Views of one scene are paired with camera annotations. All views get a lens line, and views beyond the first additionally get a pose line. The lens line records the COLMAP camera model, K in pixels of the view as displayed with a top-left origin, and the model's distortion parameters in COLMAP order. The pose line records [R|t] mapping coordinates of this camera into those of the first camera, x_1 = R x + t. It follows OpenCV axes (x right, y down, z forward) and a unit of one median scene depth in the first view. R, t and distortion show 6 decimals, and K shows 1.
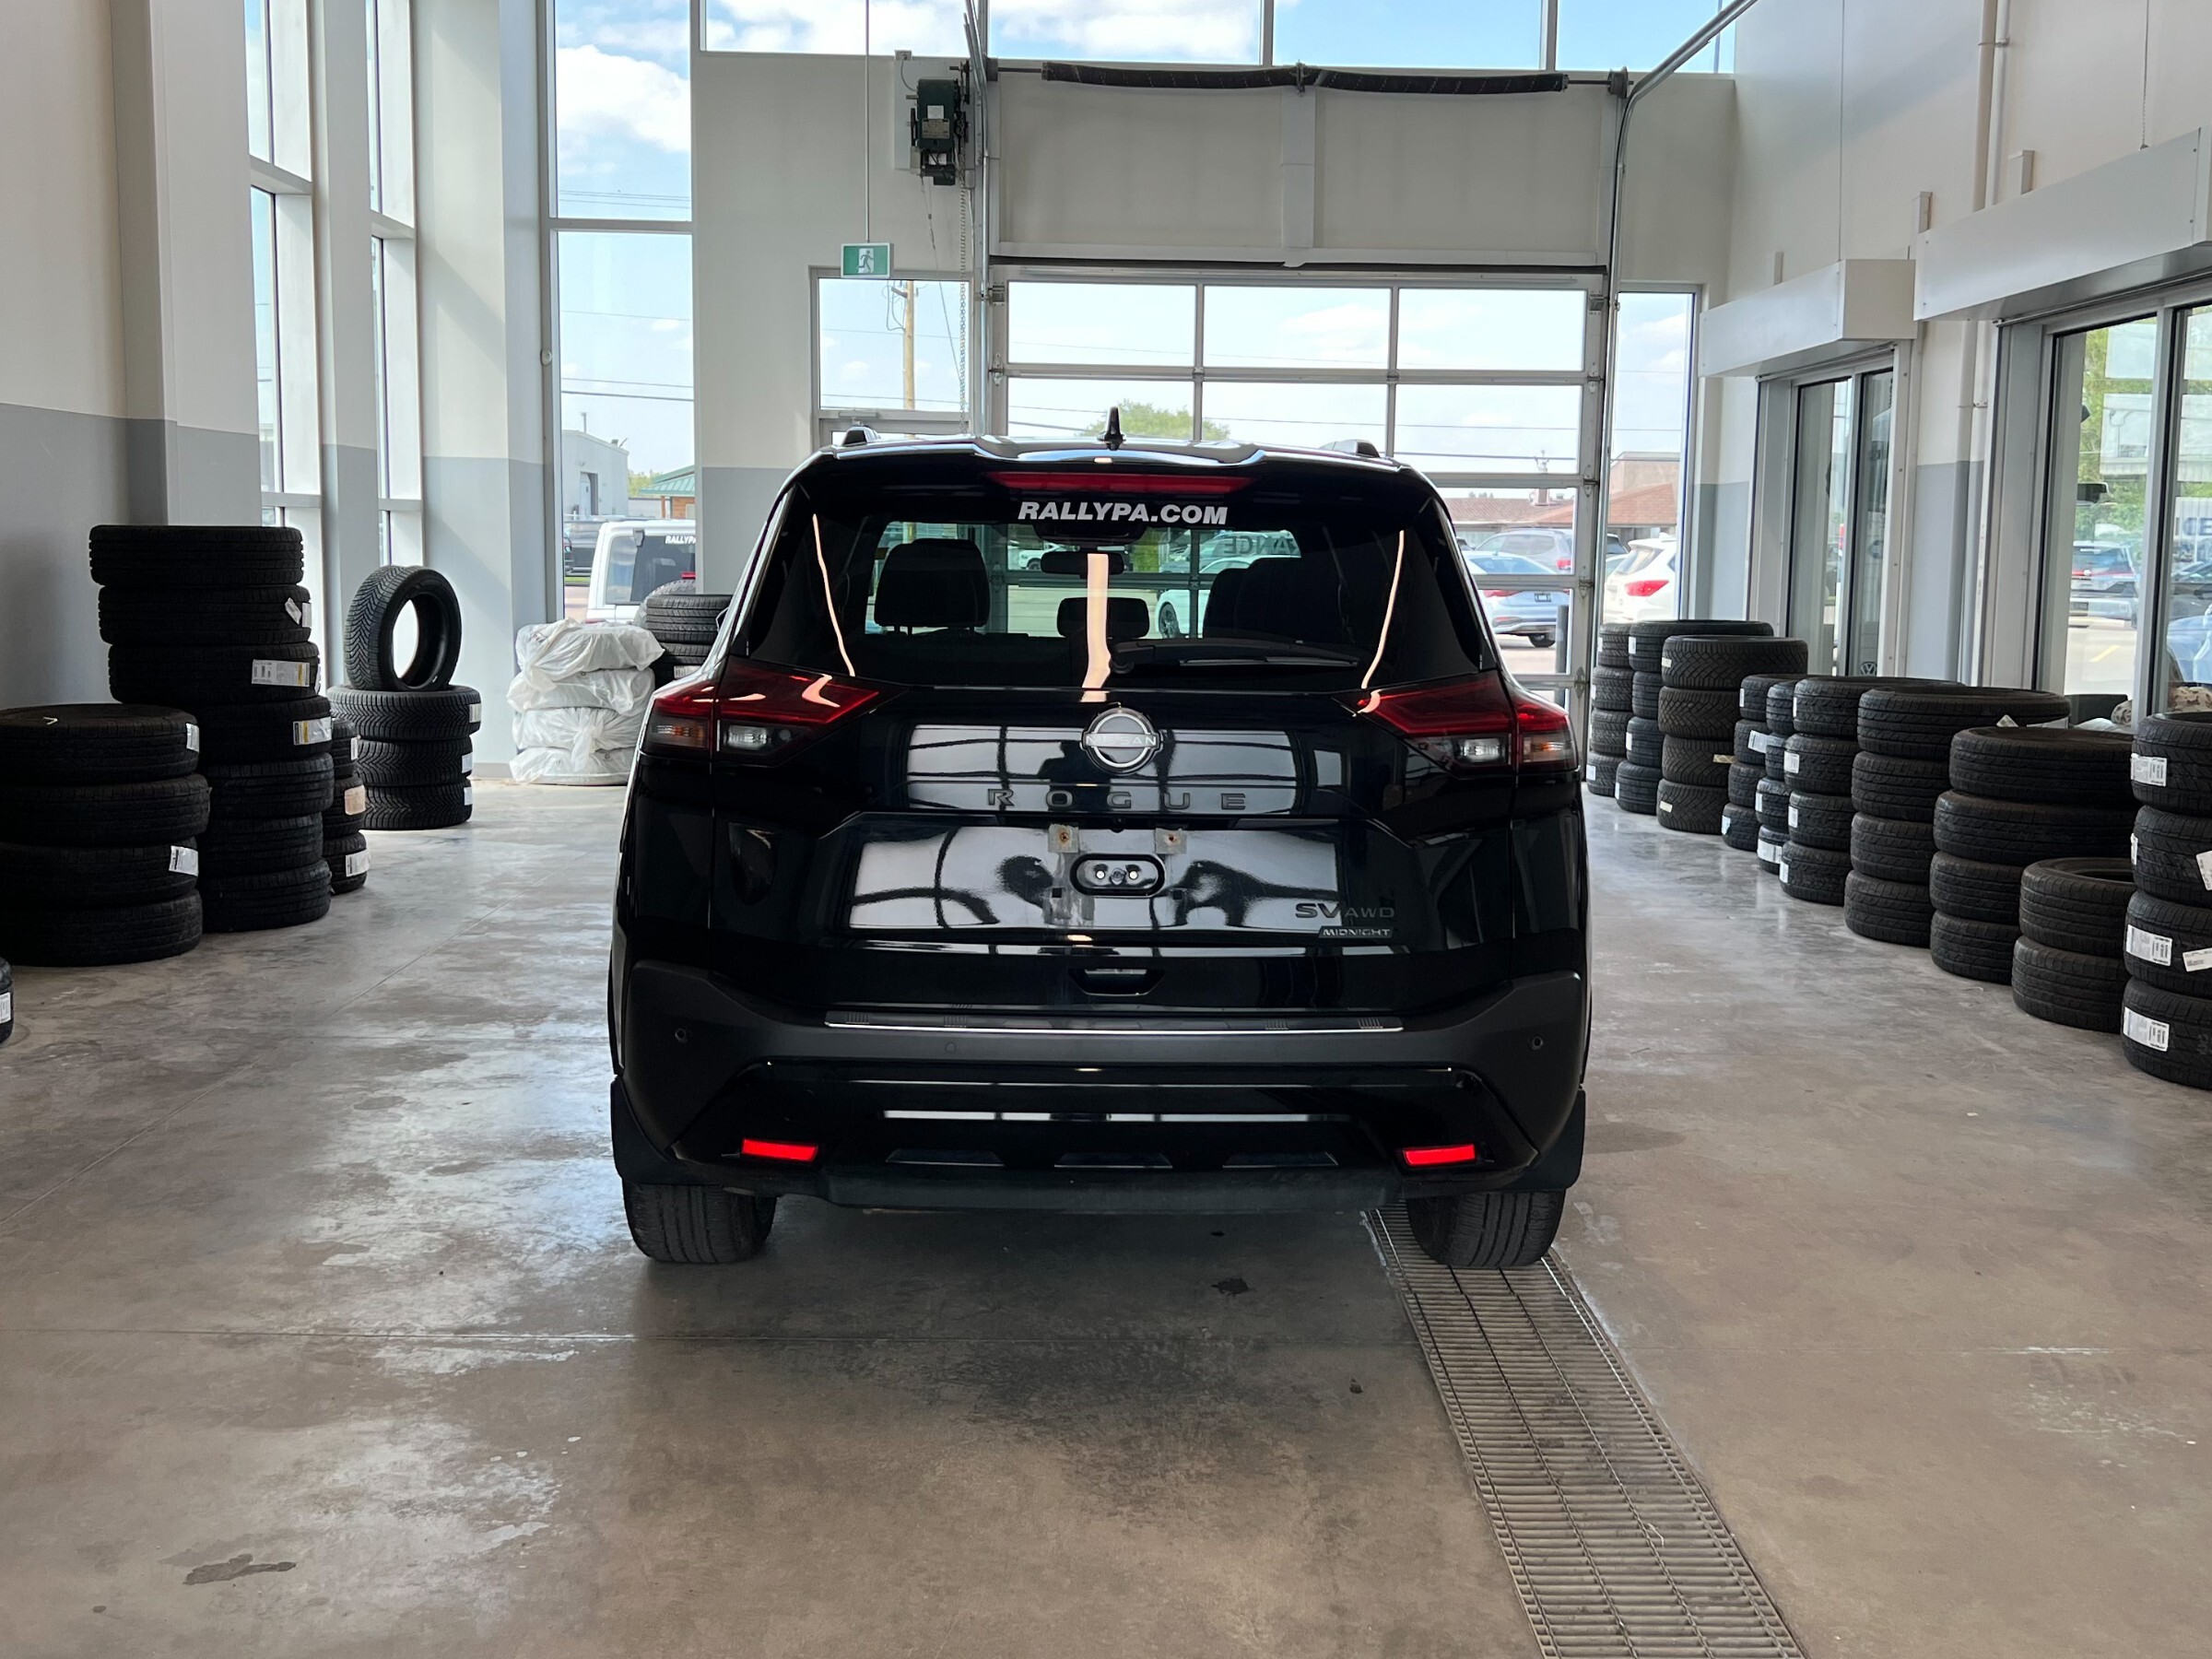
lens RADIAL K [[2328.7, 0, 1175.0], [0, 2328.7, 791.7], [0, 0, 1]] dist [0.027001, 0.000000]
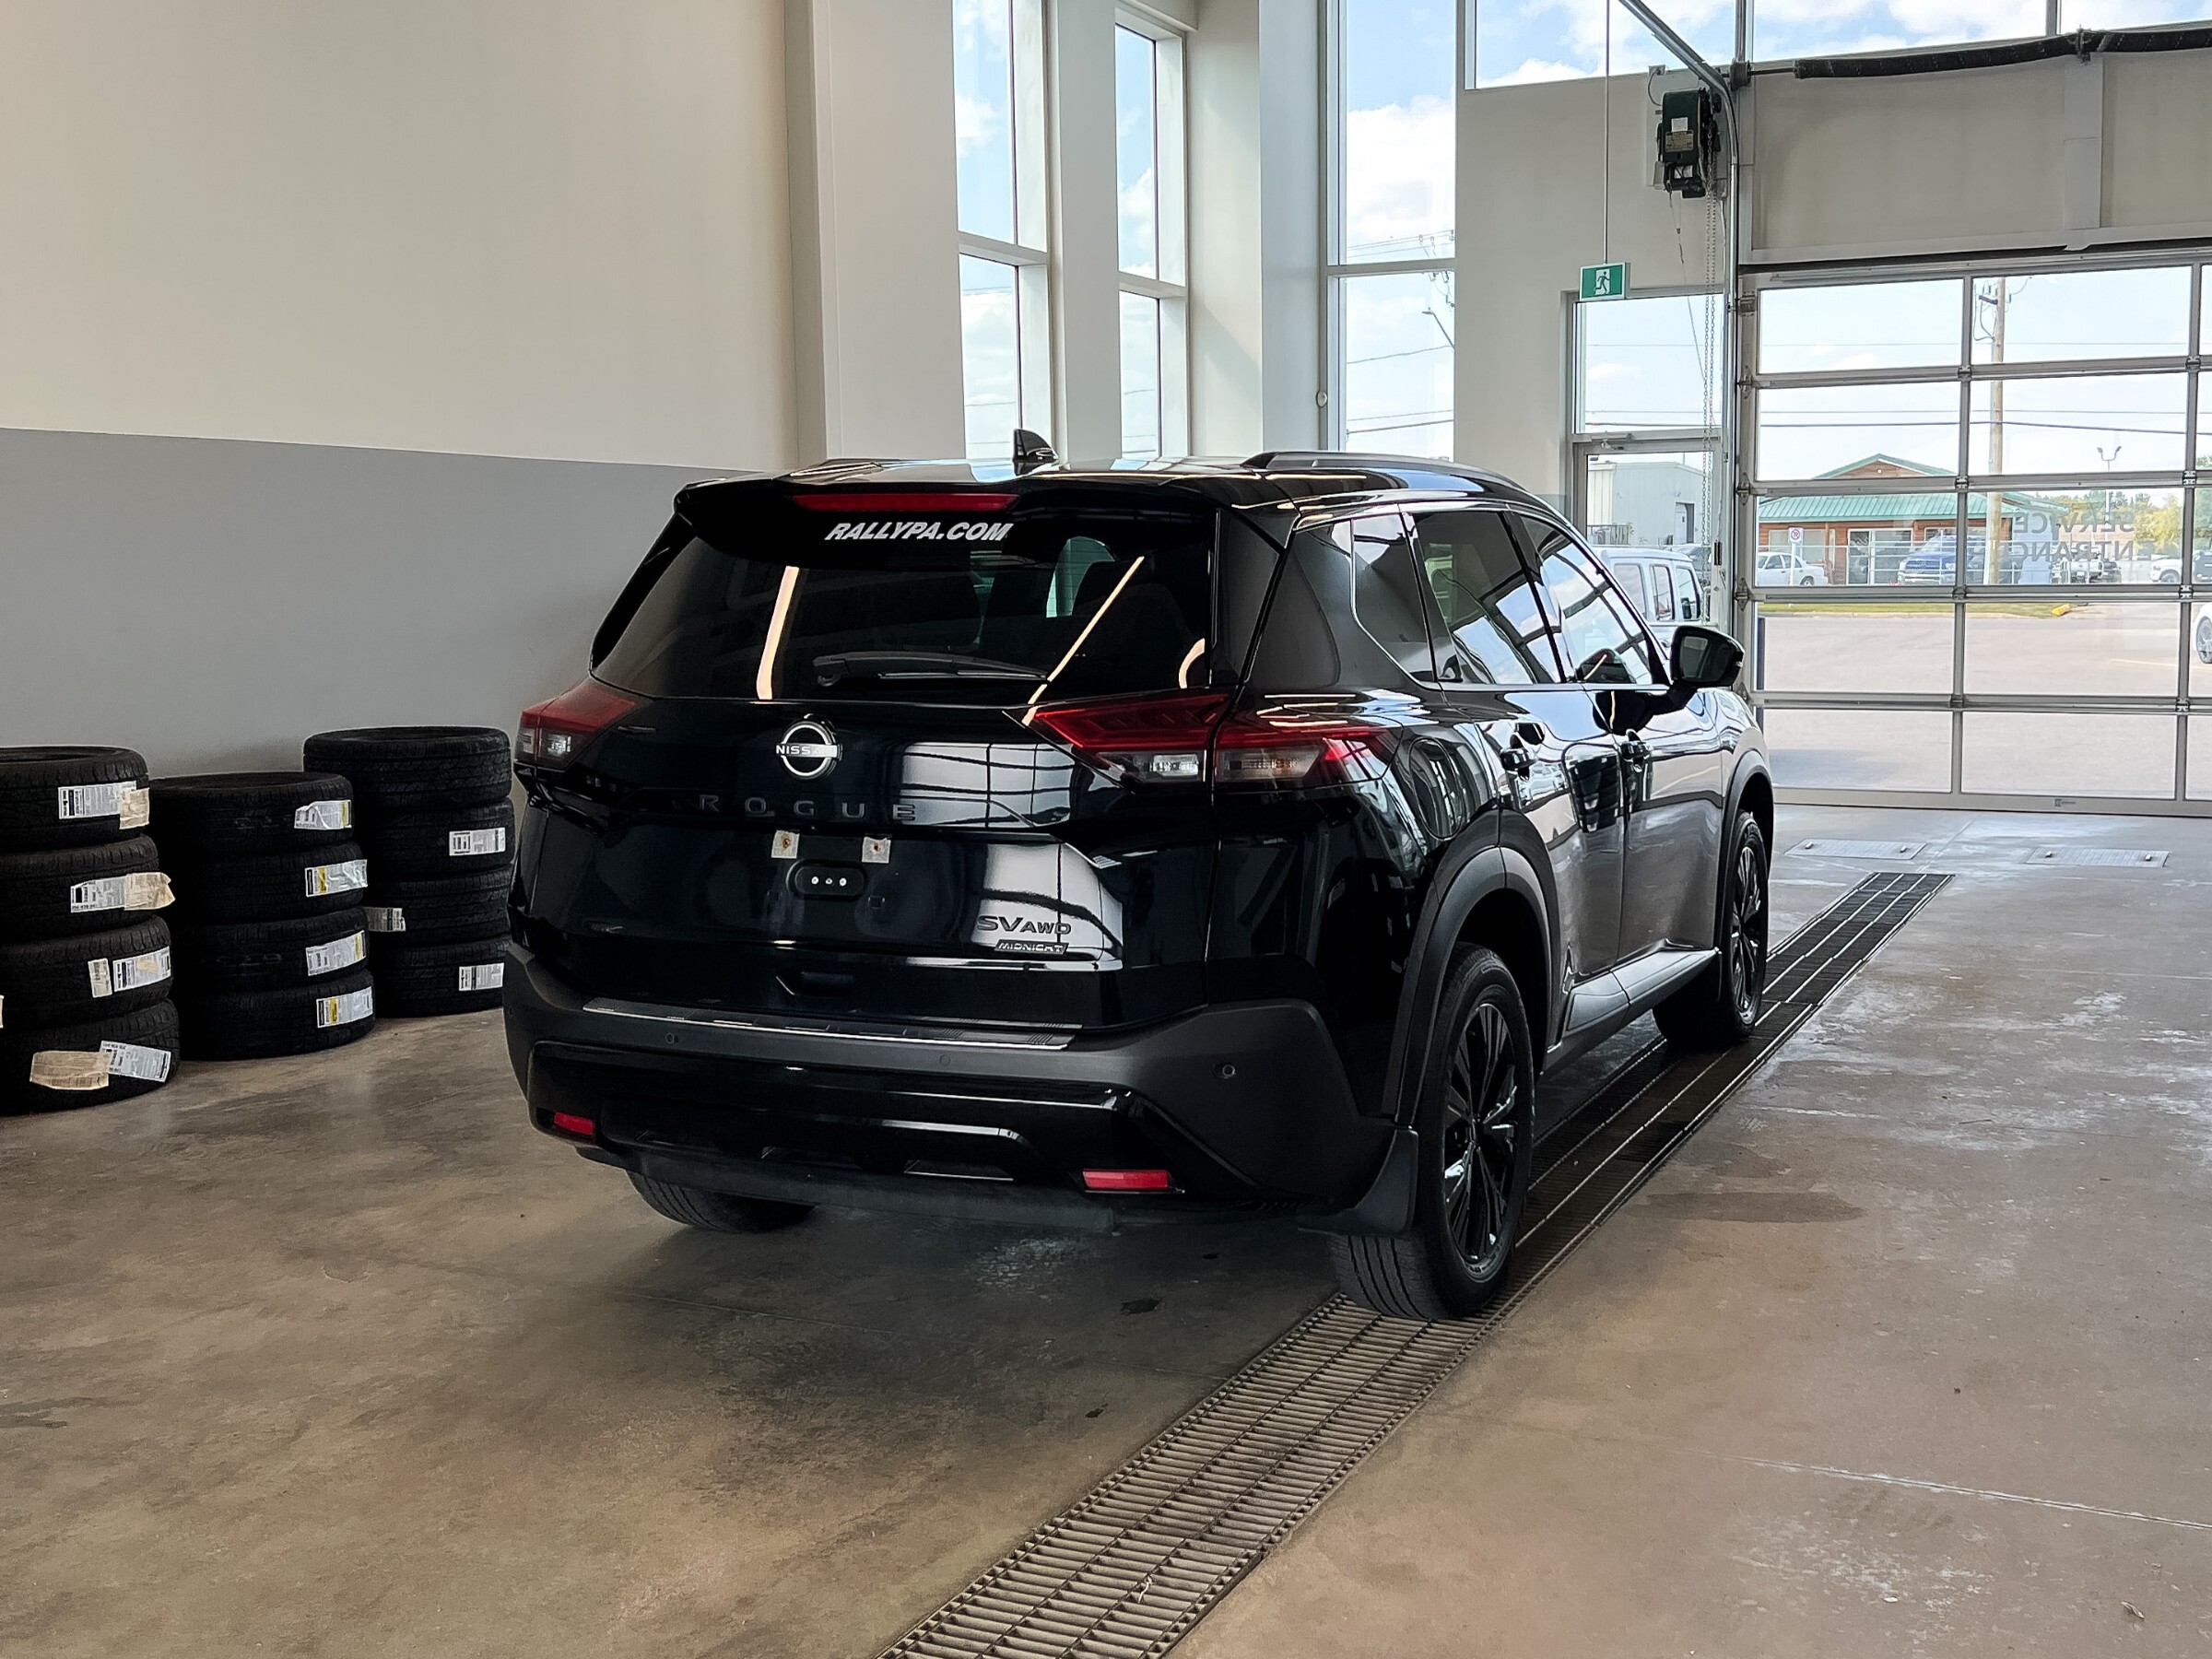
lens RADIAL K [[2328.7, 0, 1168.8], [0, 2328.7, 778.2], [0, 0, 1]] dist [0.027001, 0.000000]
pose [[0.904145, 0.014424, -0.426983, 0.525553], [-0.021957, 0.999678, -0.012726, -0.000180], [0.426662, 0.020881, 0.904170, 0.117562]]
